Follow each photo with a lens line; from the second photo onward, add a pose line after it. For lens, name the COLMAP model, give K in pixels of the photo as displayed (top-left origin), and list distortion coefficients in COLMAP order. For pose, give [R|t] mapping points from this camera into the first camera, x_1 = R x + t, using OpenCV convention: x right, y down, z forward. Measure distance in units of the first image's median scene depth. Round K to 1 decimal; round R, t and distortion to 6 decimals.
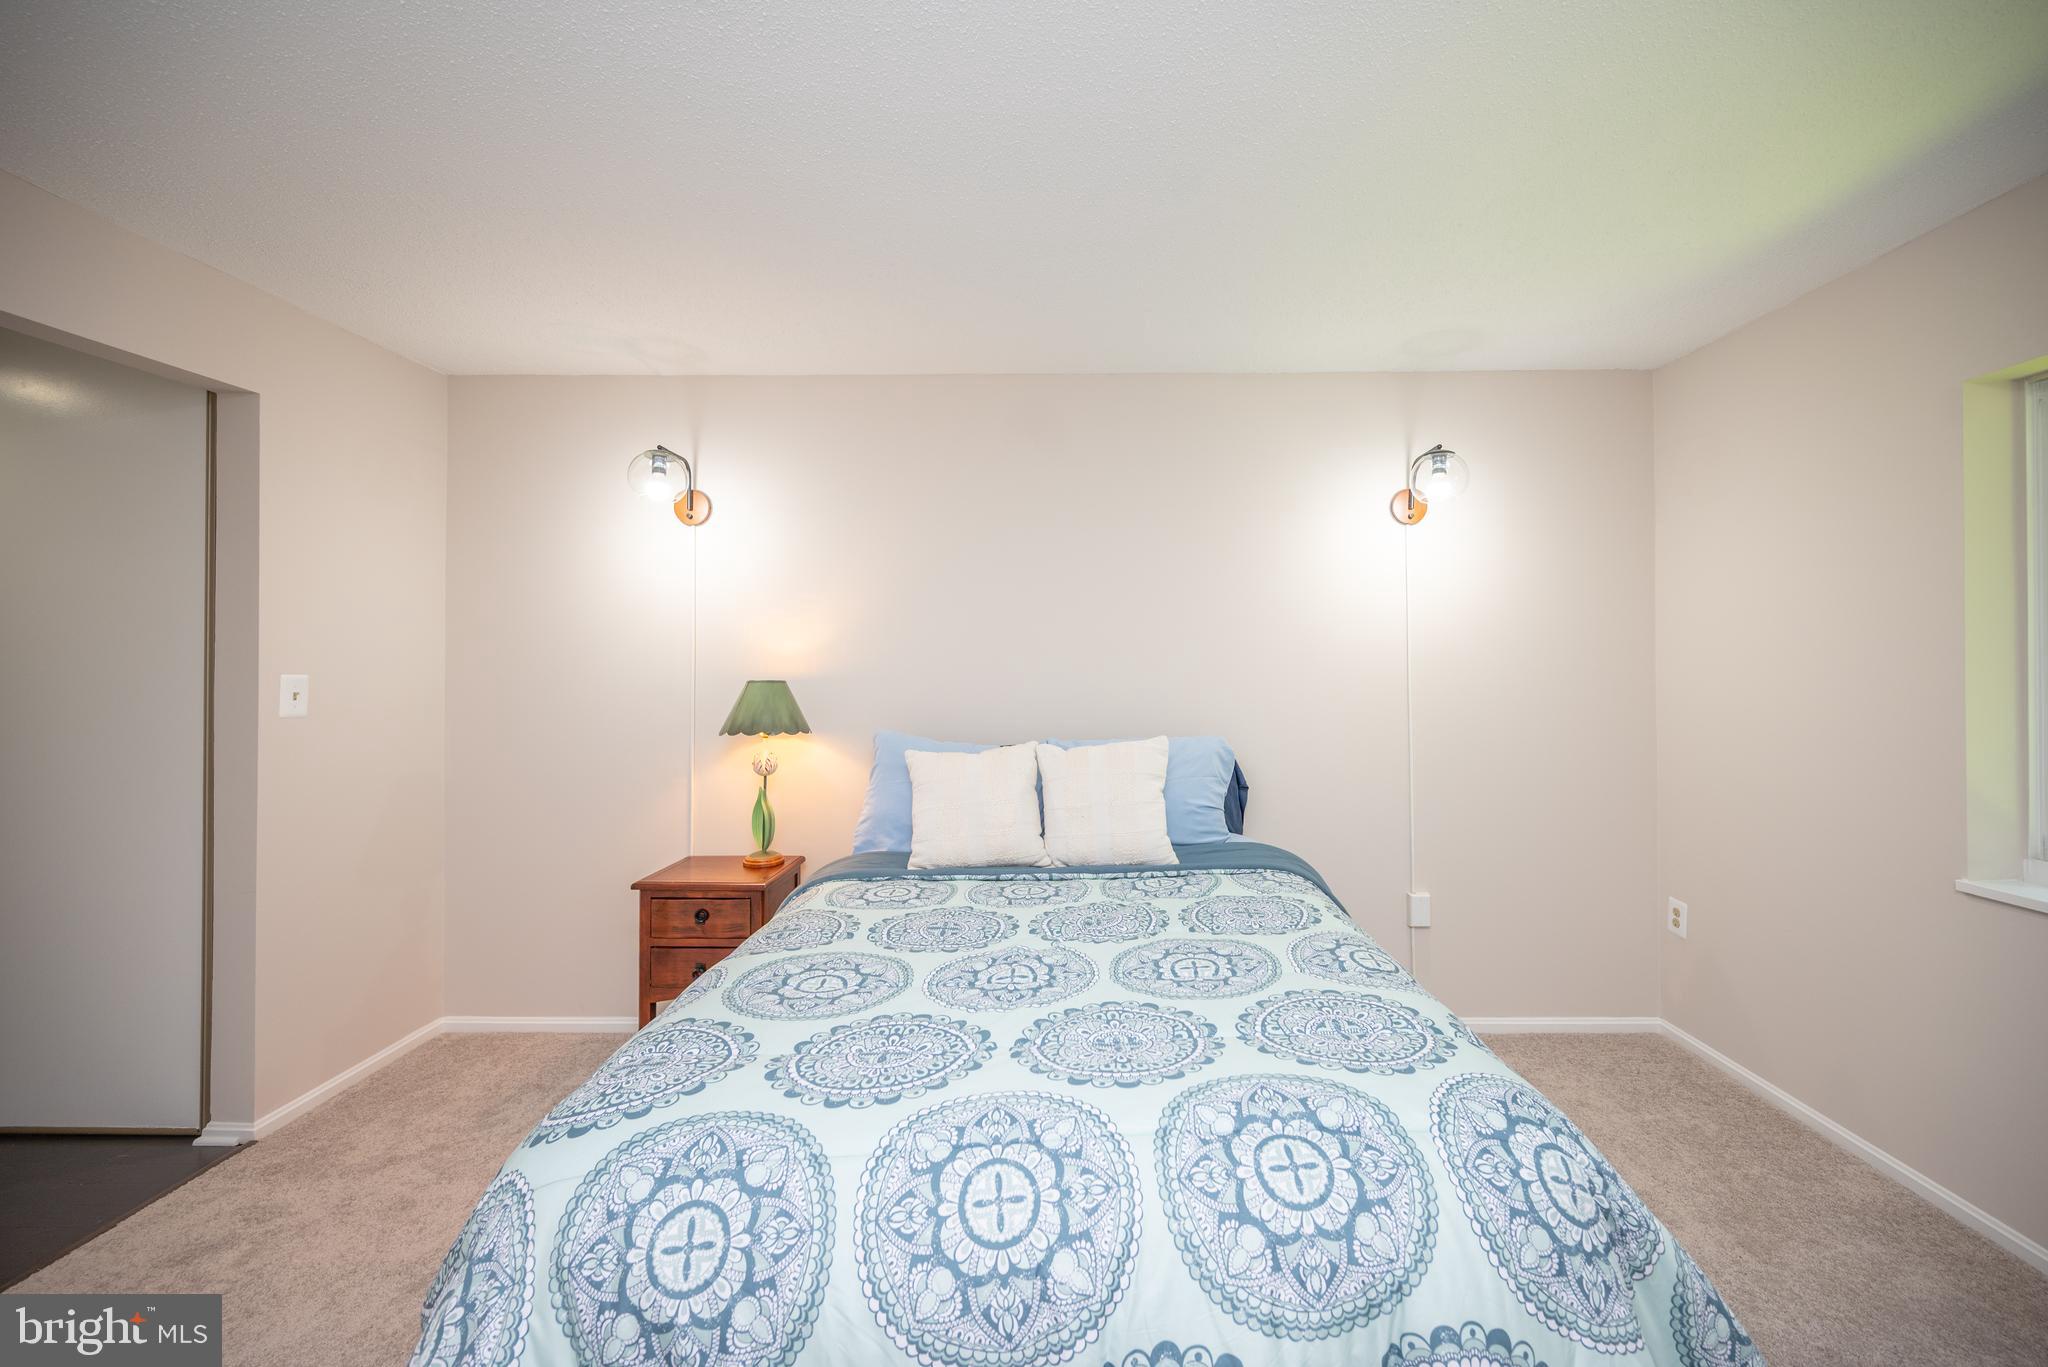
lens RADIAL K [[831.8, 0, 1028.1], [0, 831.8, 650.4], [0, 0, 1]] dist [0.001694, -0.000090]
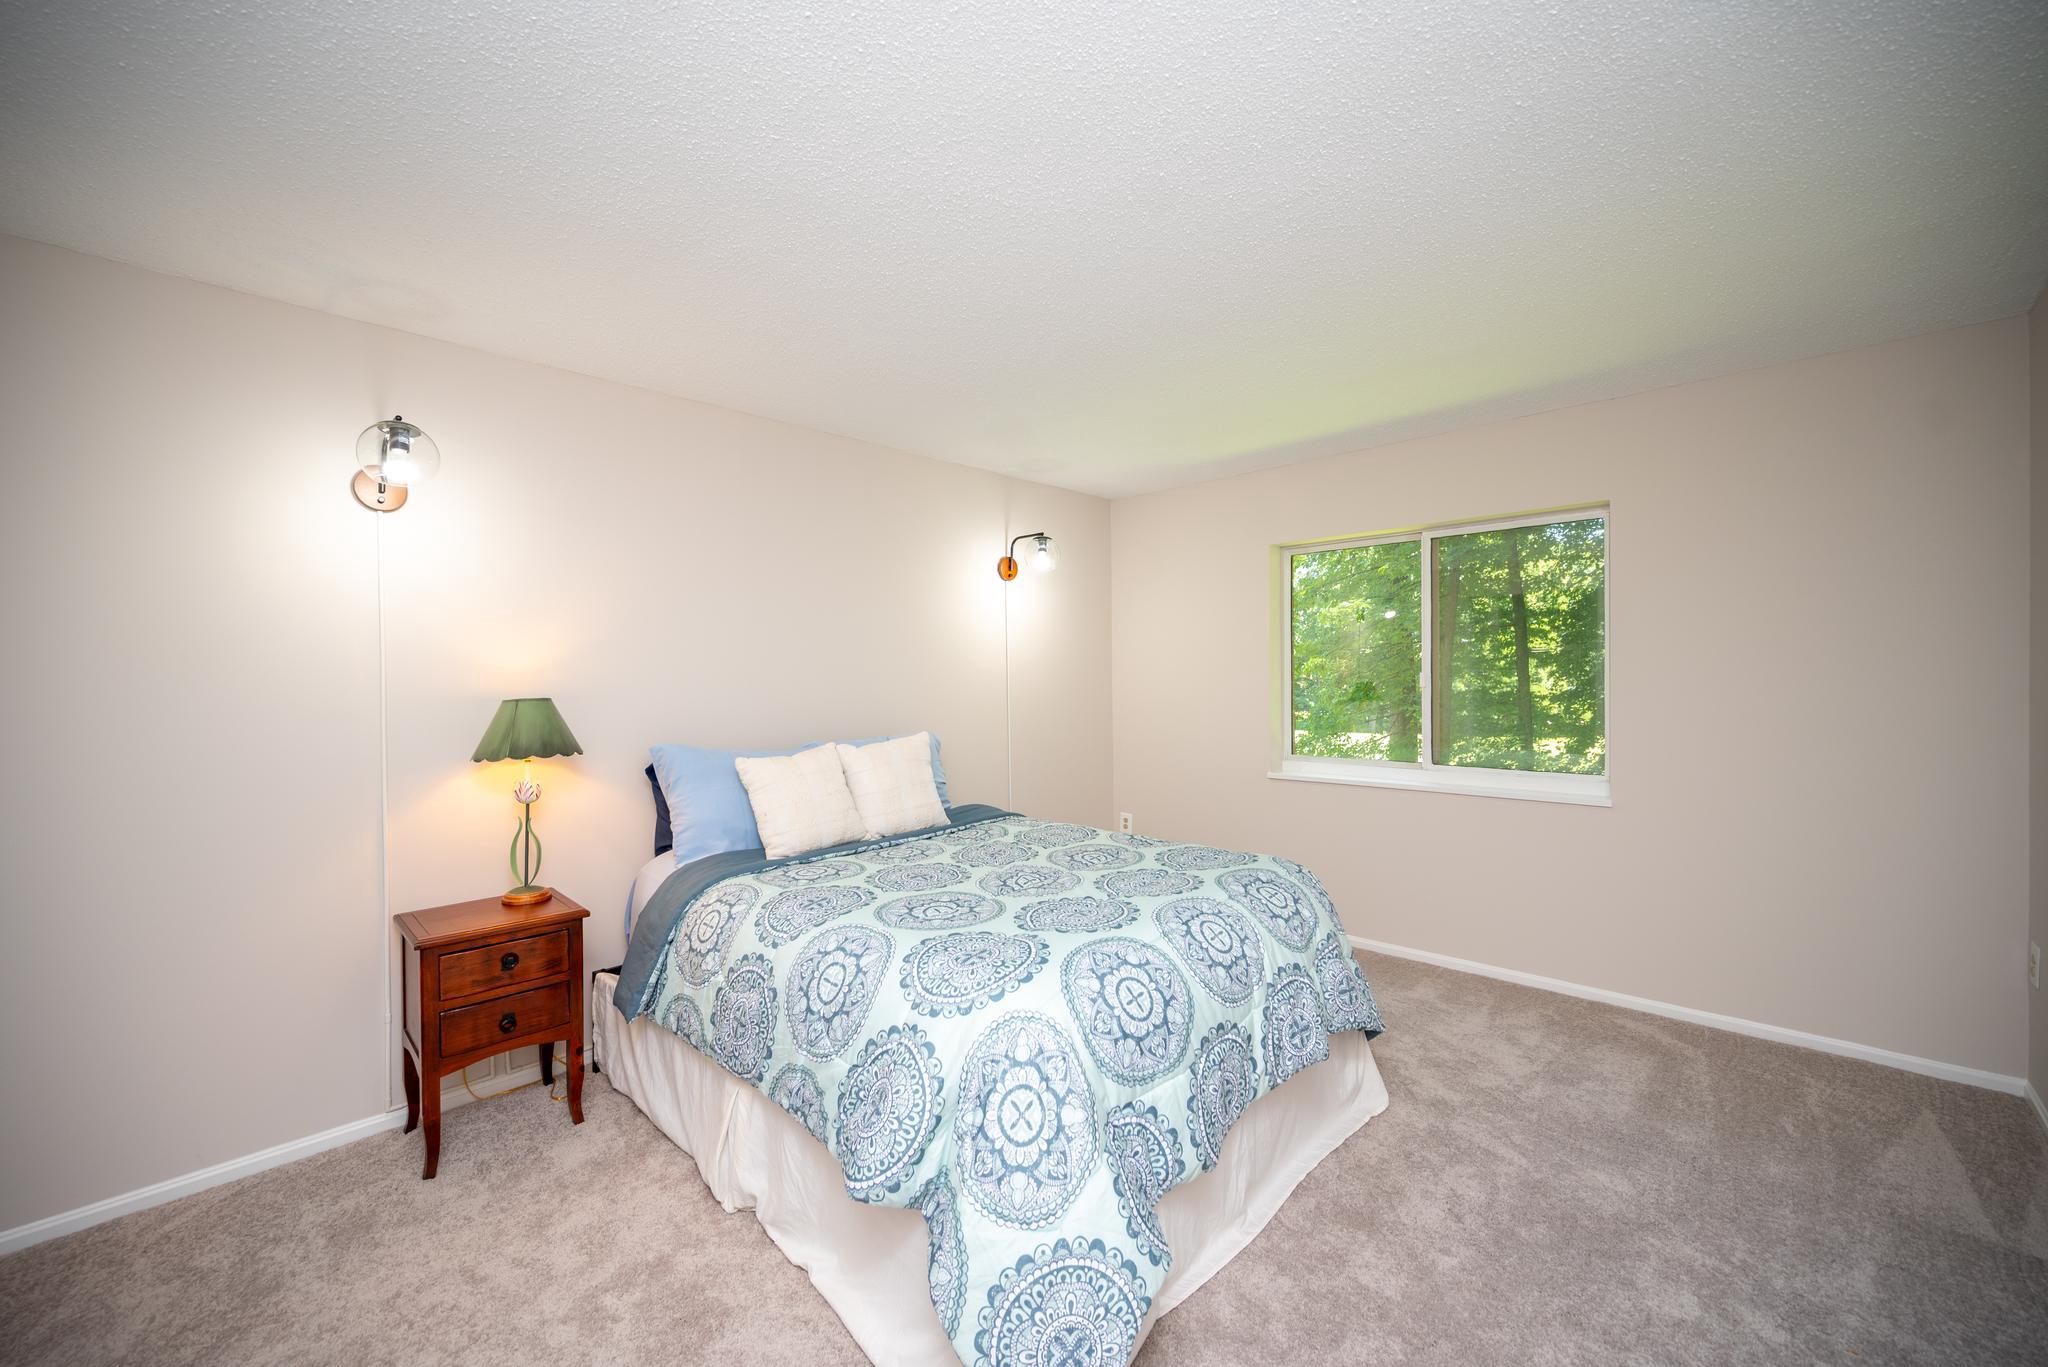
lens RADIAL K [[835.6, 0, 1024.0], [0, 835.6, 683.5], [0, 0, 1]] dist [0.000813, 0.000013]
pose [[0.680819, -0.011512, 0.732362, -0.672746], [-0.003491, 0.999814, 0.018961, 0.000359], [-0.732444, -0.015466, 0.680652, -0.016860]]
